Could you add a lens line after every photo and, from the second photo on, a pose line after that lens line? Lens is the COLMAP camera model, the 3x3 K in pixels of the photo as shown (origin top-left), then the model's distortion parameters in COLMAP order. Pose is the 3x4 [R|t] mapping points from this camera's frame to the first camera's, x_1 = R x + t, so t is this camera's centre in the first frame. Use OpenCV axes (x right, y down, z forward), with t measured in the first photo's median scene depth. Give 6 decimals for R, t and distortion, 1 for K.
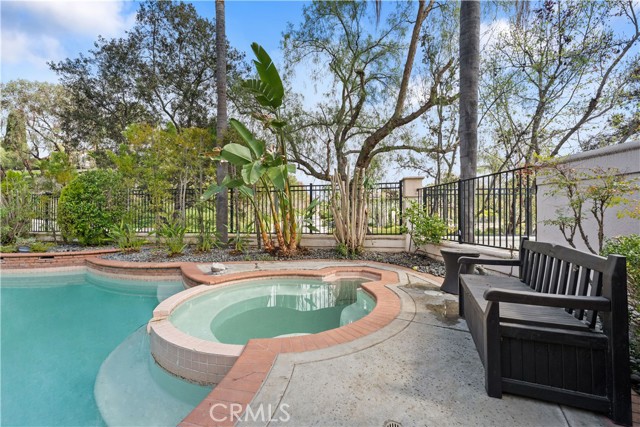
lens RADIAL K [[259.0, 0, 312.9], [0, 259.0, 214.9], [0, 0, 1]] dist [0.000783, 0.000073]
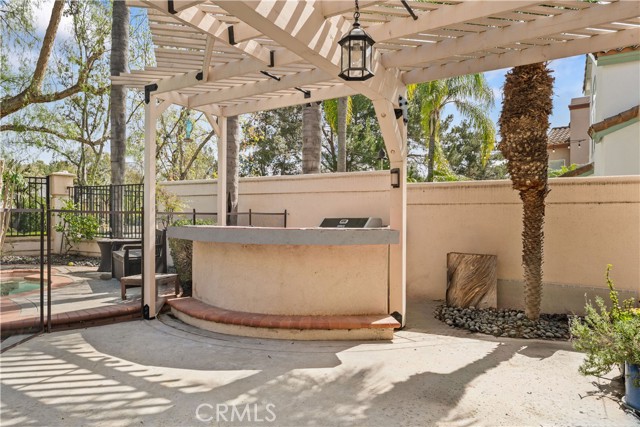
lens RADIAL K [[460.7, 0, 320.0], [0, 460.7, 213.5], [0, 0, 1]] dist [-0.001019, -0.000548]
pose [[0.579258, 0.008781, 0.815097, -0.352836], [-0.006820, 0.999959, -0.005926, 0.000190], [-0.815116, -0.002127, 0.579294, -0.592077]]
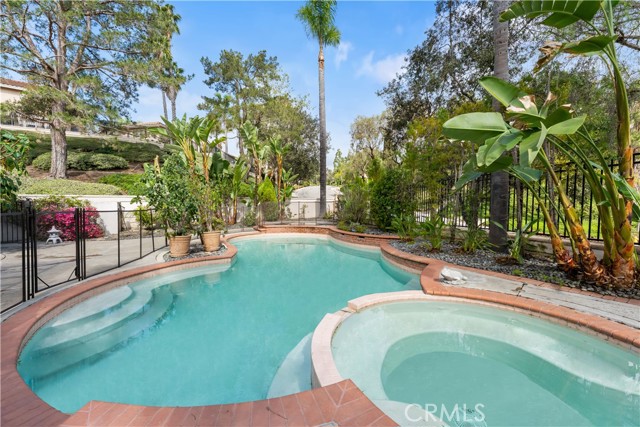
lens RADIAL K [[259.6, 0, 311.2], [0, 259.6, 214.2], [0, 0, 1]] dist [-0.000060, 0.000076]
pose [[0.396316, 0.033161, -0.917515, 0.124291], [0.006206, 0.999228, 0.038795, -0.013469], [0.918093, -0.021069, 0.395805, 0.183443]]
